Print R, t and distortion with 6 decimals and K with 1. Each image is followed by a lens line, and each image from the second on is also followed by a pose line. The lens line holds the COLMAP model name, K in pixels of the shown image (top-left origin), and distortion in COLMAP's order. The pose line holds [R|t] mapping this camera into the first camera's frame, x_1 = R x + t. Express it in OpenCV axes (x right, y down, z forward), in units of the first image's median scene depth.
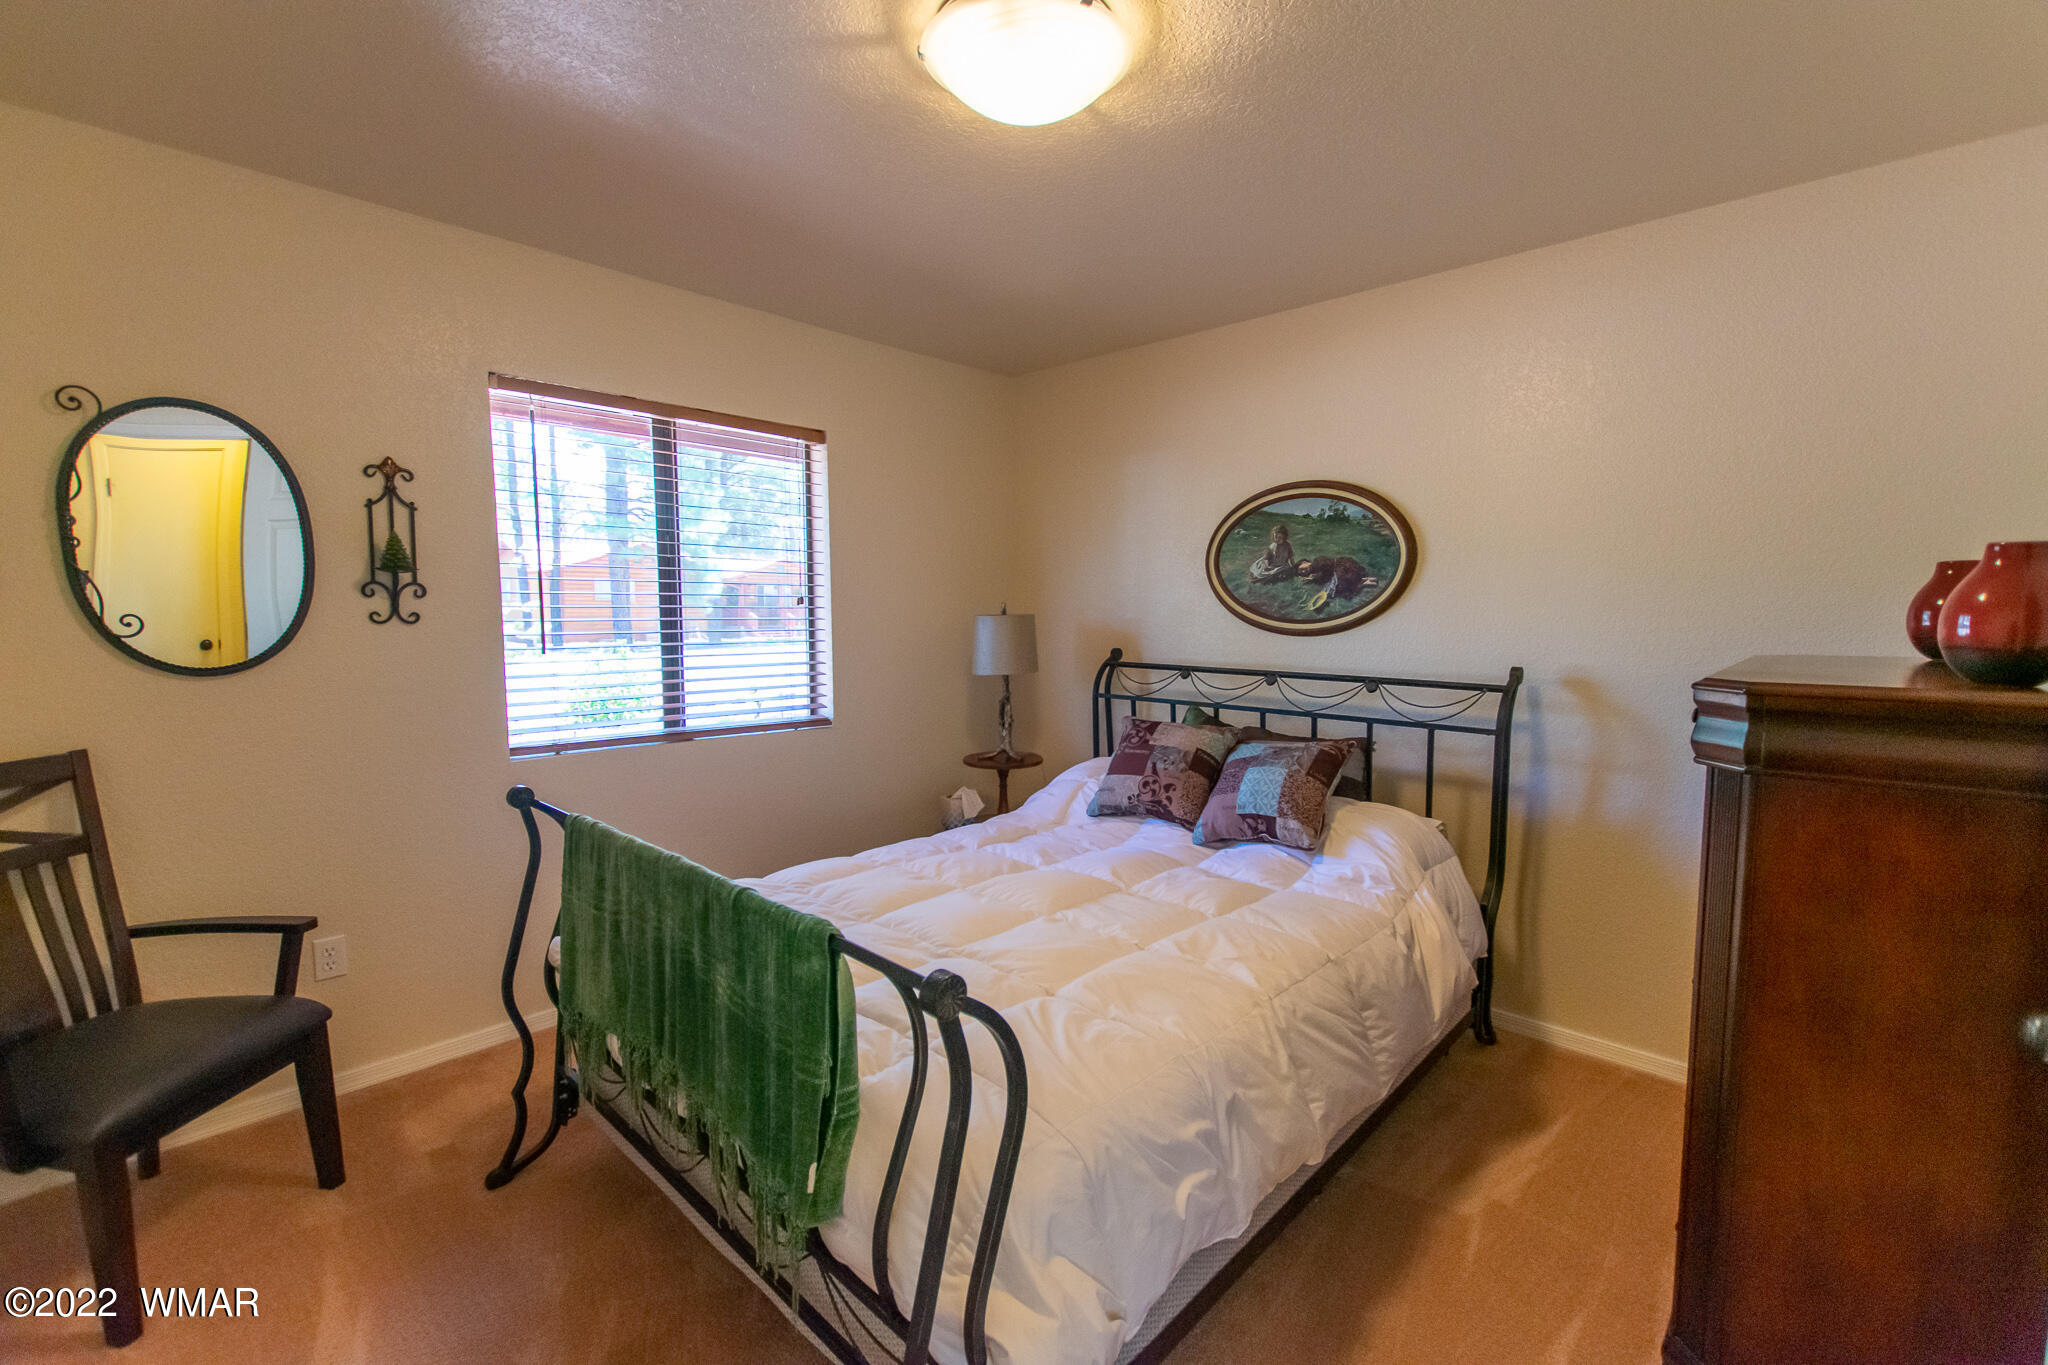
lens RADIAL K [[888.0, 0, 1028.0], [0, 888.0, 691.9], [0, 0, 1]] dist [0.002796, -0.000067]
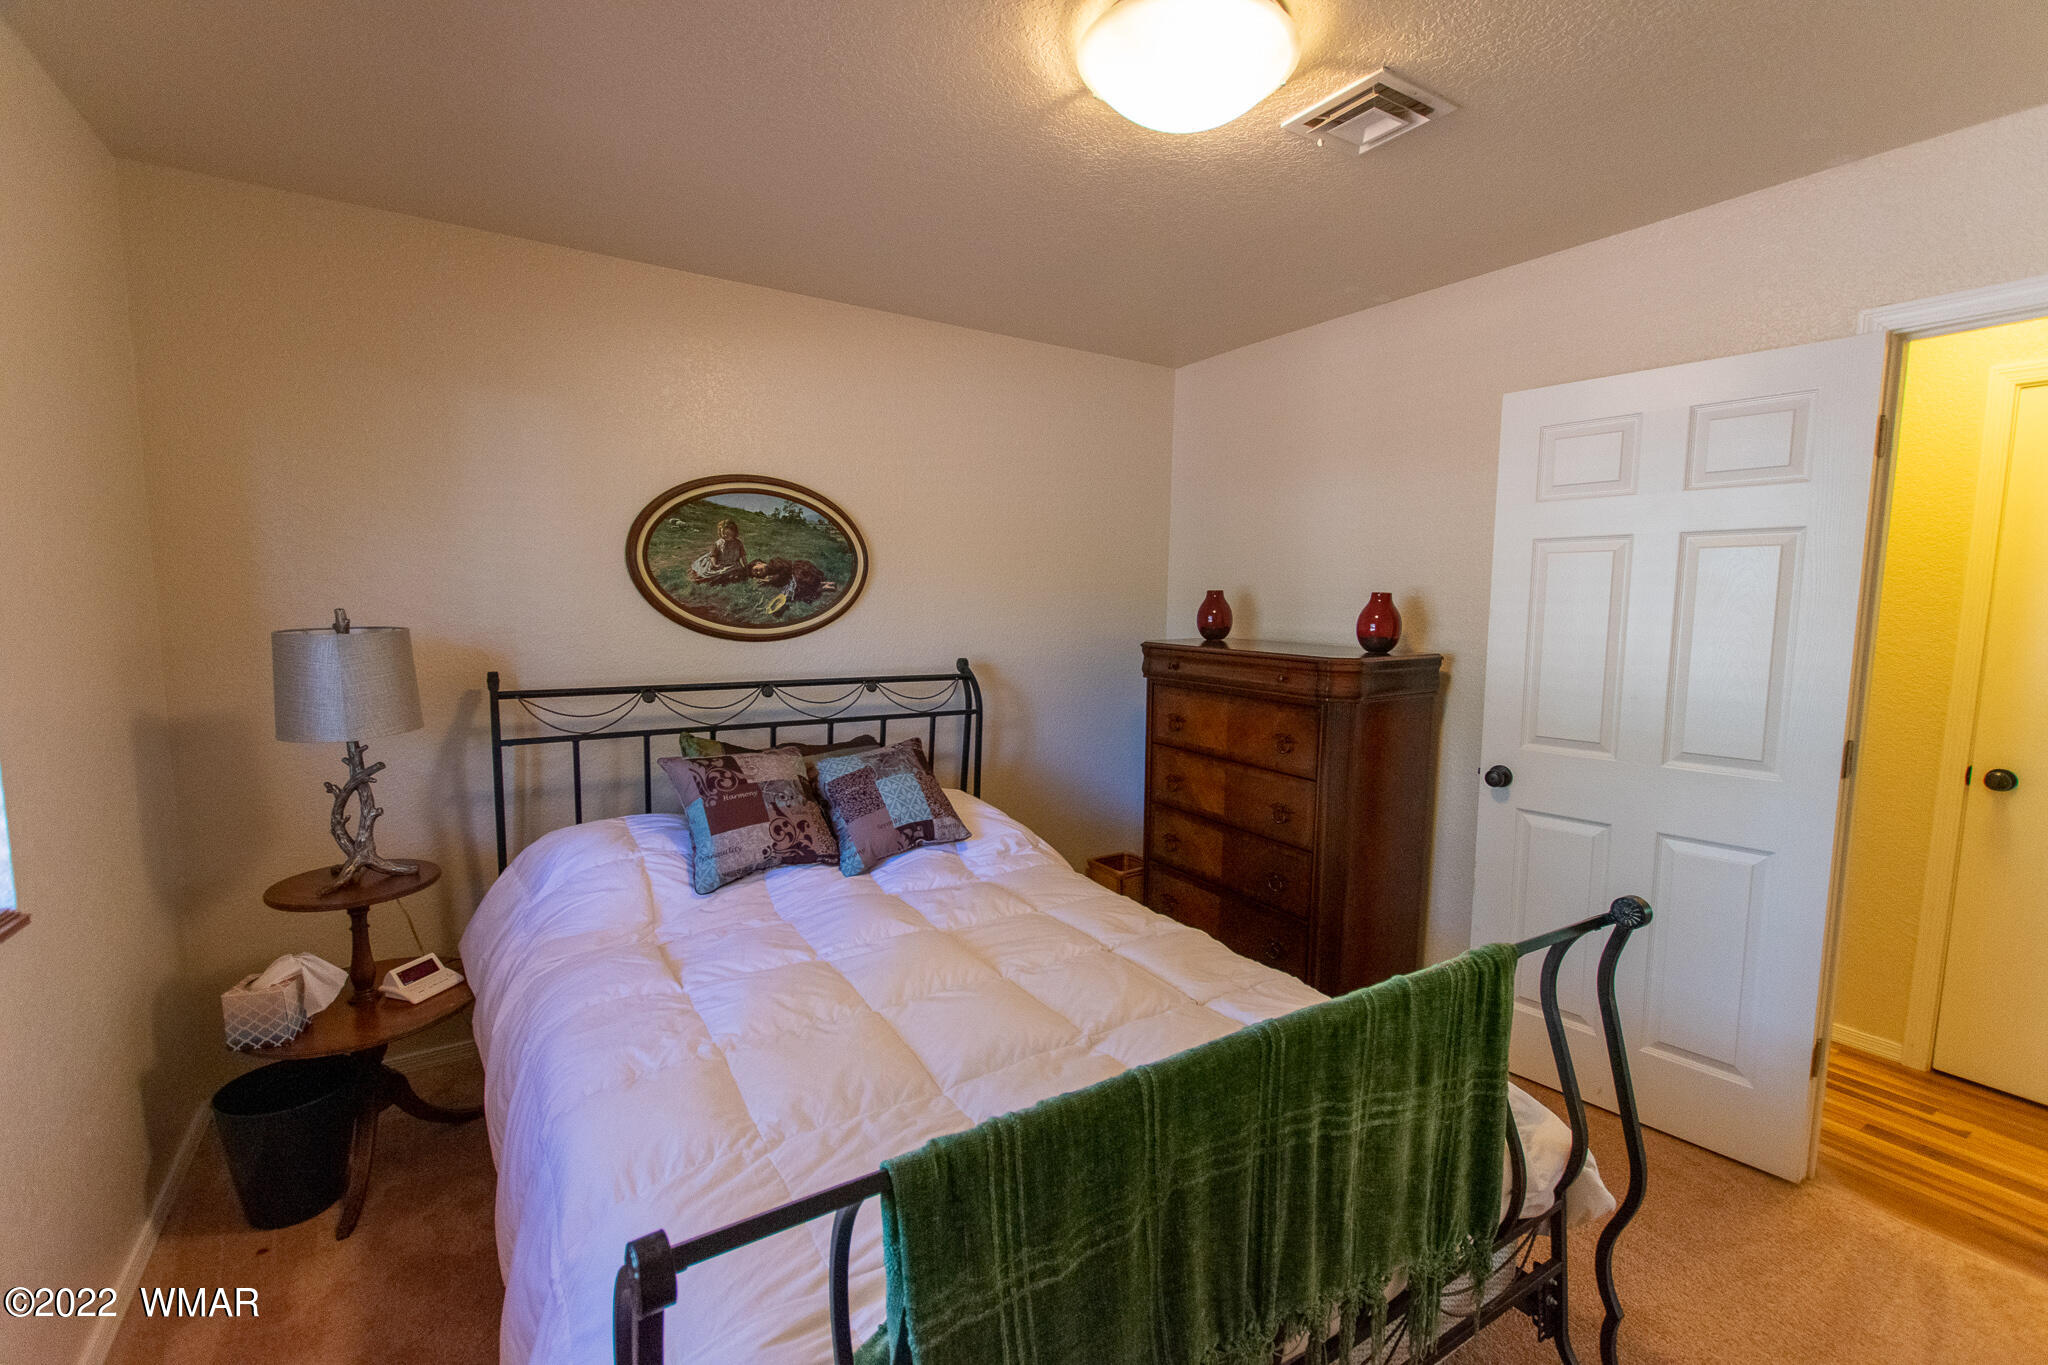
lens RADIAL K [[888.0, 0, 1028.0], [0, 888.0, 691.9], [0, 0, 1]] dist [0.002796, -0.000067]
pose [[0.237754, -0.107746, 0.965331, -0.558716], [0.080611, 0.992589, 0.090935, -0.075466], [-0.967975, 0.056197, 0.244678, 0.519719]]
